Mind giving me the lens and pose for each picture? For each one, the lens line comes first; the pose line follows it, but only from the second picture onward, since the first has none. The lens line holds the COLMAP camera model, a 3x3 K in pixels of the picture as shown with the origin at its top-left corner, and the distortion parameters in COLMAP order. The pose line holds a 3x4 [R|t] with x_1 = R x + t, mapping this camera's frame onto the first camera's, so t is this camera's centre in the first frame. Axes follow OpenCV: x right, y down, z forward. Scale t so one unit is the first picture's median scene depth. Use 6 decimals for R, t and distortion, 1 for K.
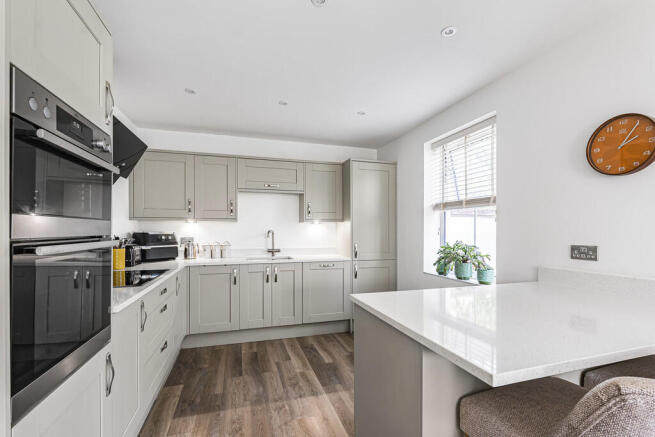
lens RADIAL K [[297.1, 0, 327.4], [0, 297.1, 225.4], [0, 0, 1]] dist [-0.000875, -0.000213]
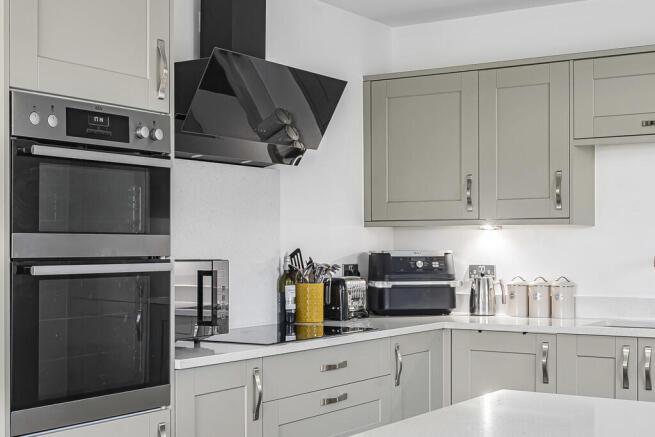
lens RADIAL K [[993.1, 0, 327.8], [0, 993.1, 220.6], [0, 0, 1]] dist [-0.020046, 0.000000]
pose [[0.651124, -0.022830, -0.758628, 0.488864], [0.015232, 0.999739, -0.017012, -0.001578], [0.758819, -0.000478, 0.651302, -0.088759]]
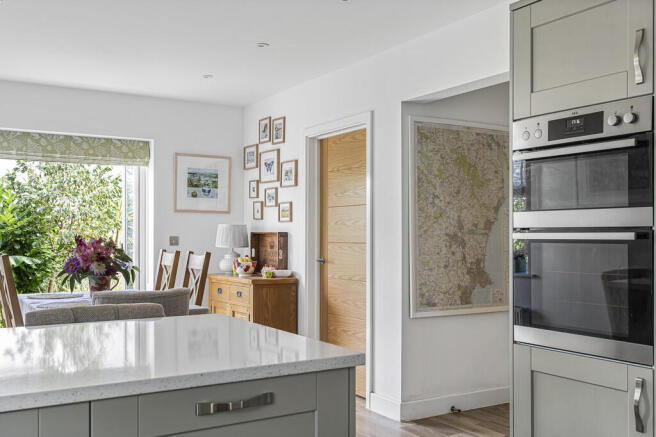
lens RADIAL K [[665.1, 0, 331.1], [0, 665.1, 234.5], [0, 0, 1]] dist [0.007862, 0.000000]
pose [[-0.967895, -0.004987, -0.251307, 0.181078], [-0.001110, 0.999878, -0.015564, 0.029799], [0.251354, -0.014786, -0.967782, 0.912212]]
